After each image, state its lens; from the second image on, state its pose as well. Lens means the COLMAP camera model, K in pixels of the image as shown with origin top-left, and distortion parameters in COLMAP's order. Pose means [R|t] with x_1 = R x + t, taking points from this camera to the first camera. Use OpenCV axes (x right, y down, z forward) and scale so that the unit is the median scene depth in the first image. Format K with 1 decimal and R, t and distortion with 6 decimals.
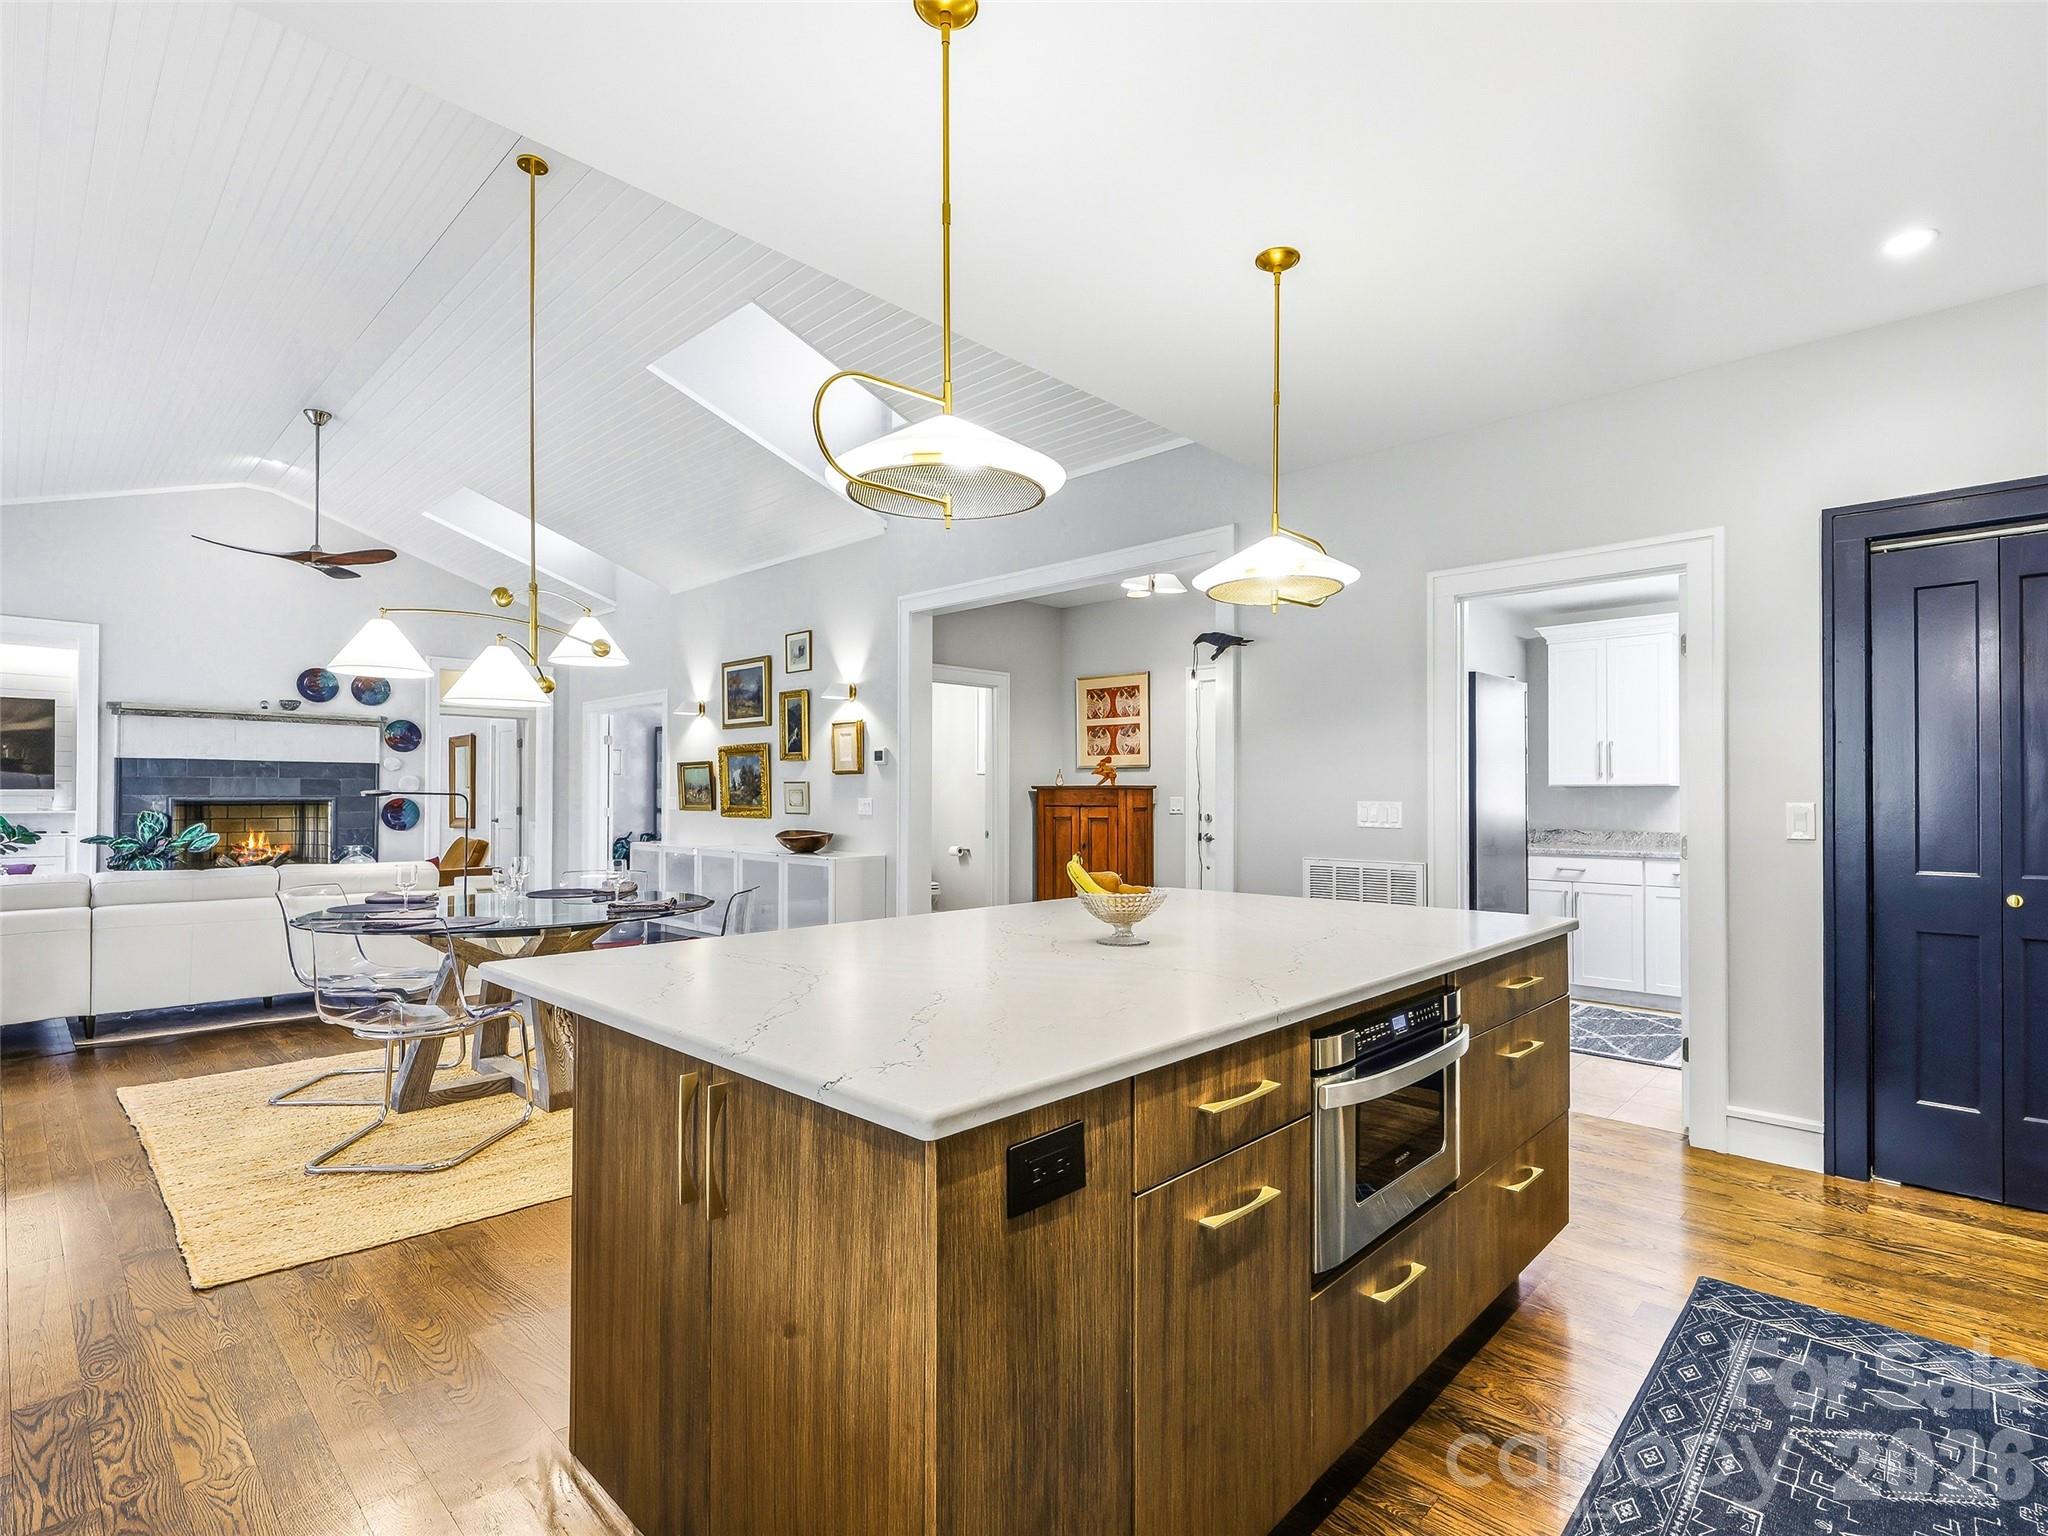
lens RADIAL K [[987.4, 0, 1035.9], [0, 987.4, 785.9], [0, 0, 1]] dist [0.000703, 0.000774]
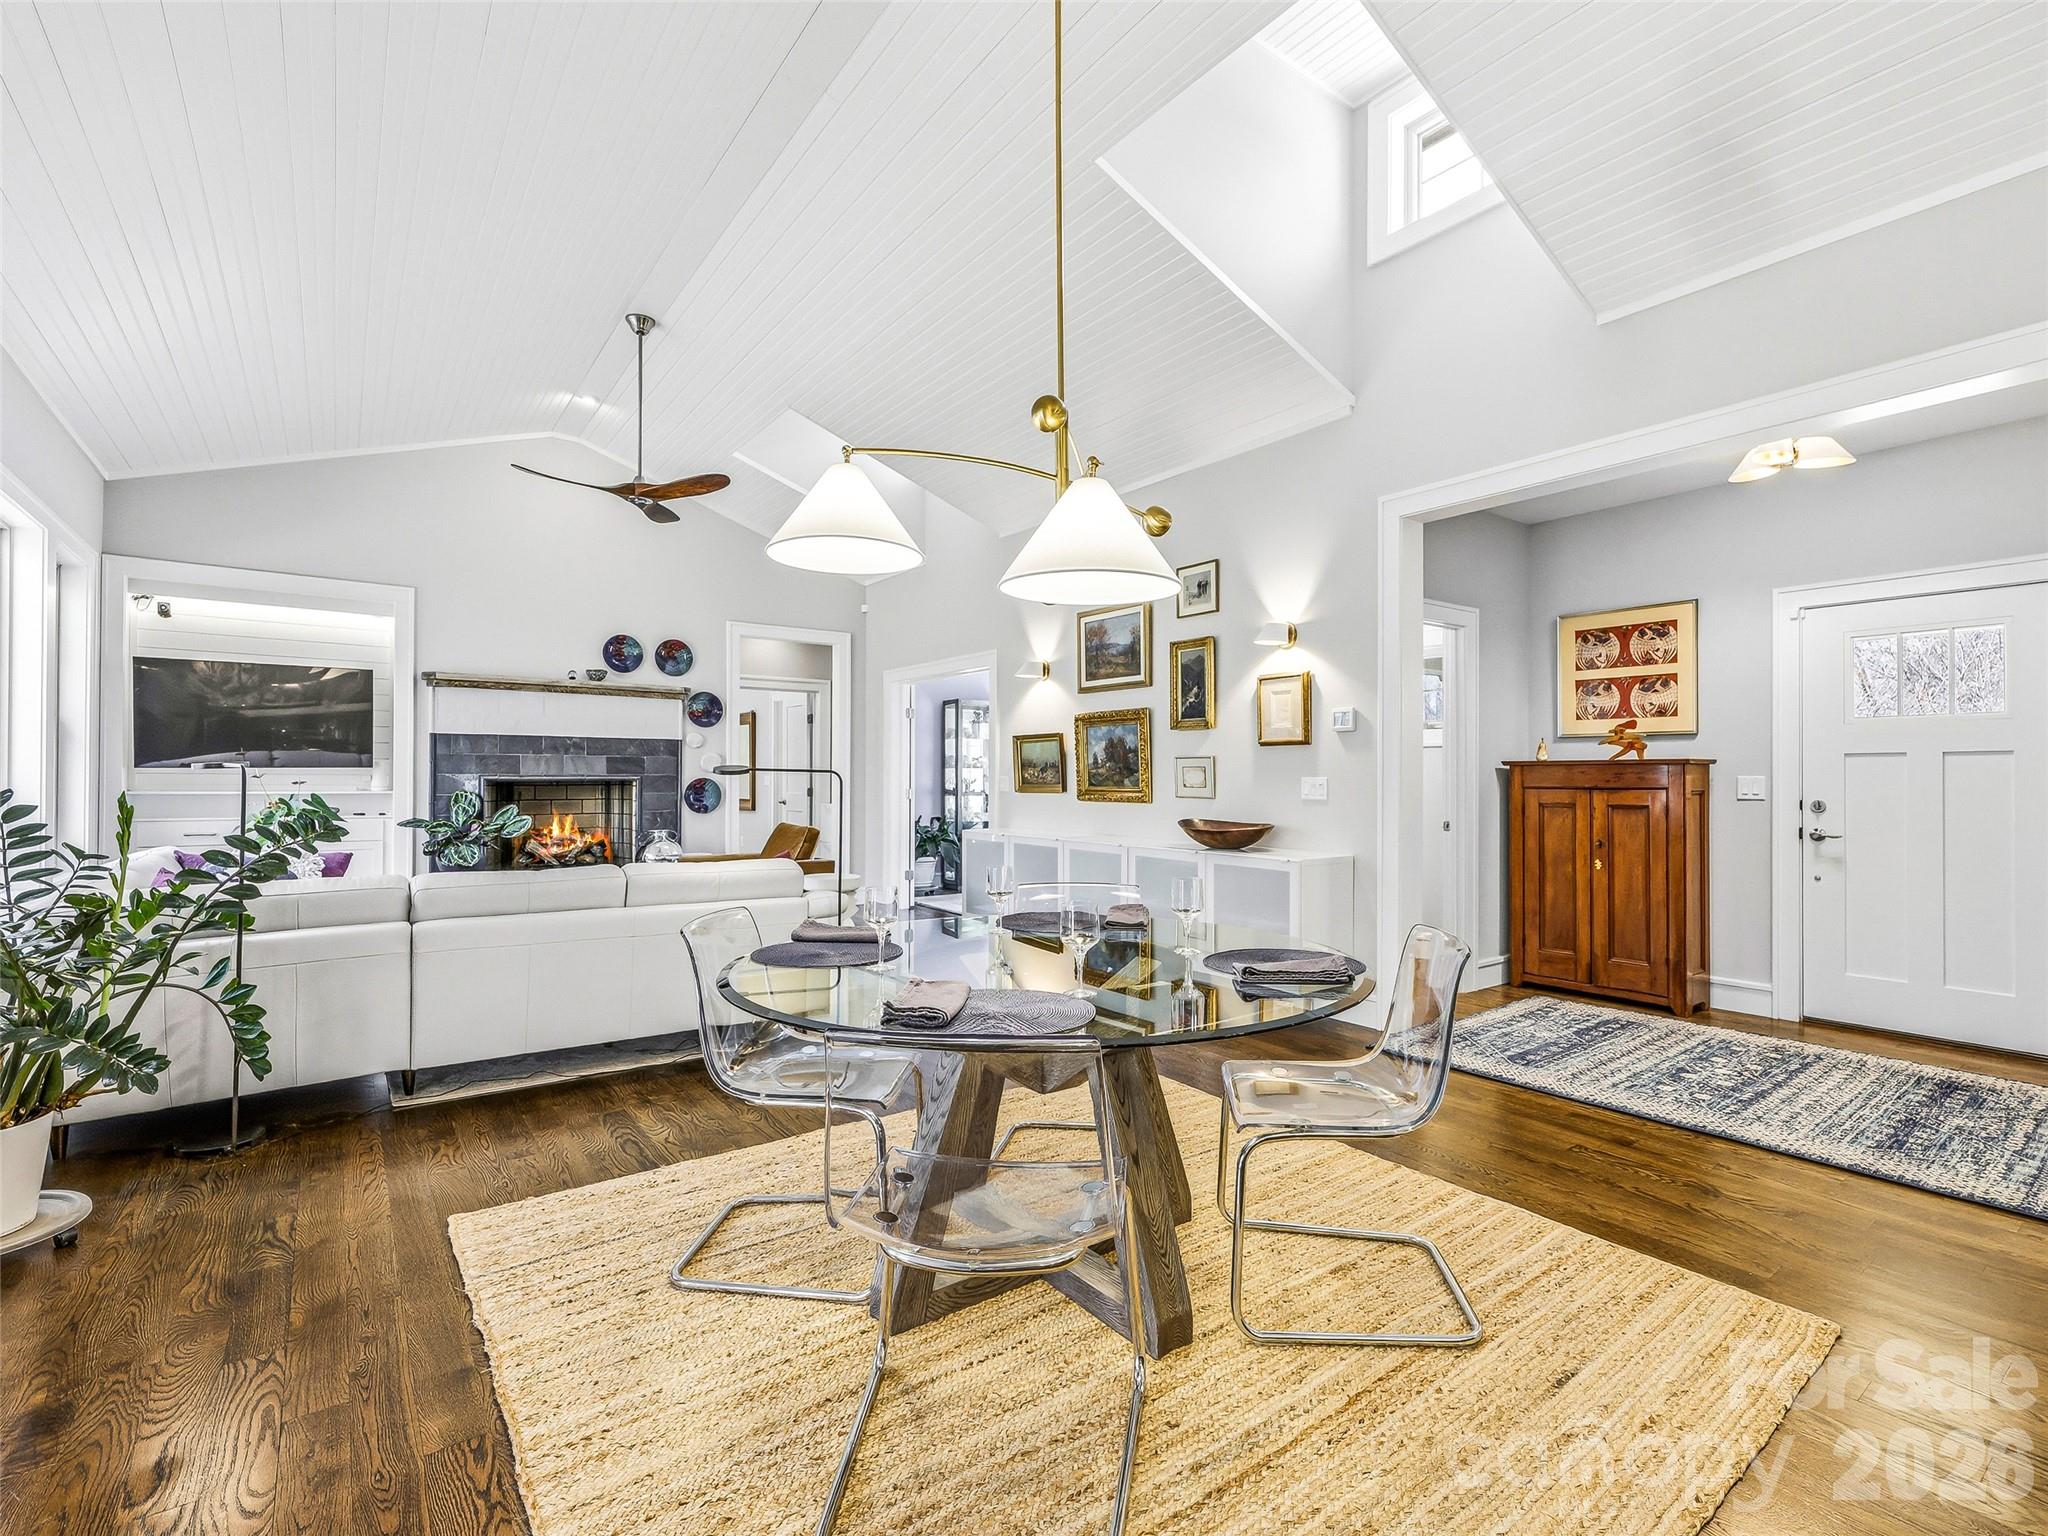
lens RADIAL K [[919.4, 0, 1013.5], [0, 919.4, 770.0], [0, 0, 1]] dist [0.003540, -0.000302]
pose [[0.984301, -0.001521, -0.176490, -0.248725], [0.001665, 0.999998, 0.000672, 0.005708], [0.176489, -0.000955, 0.984302, 0.255890]]
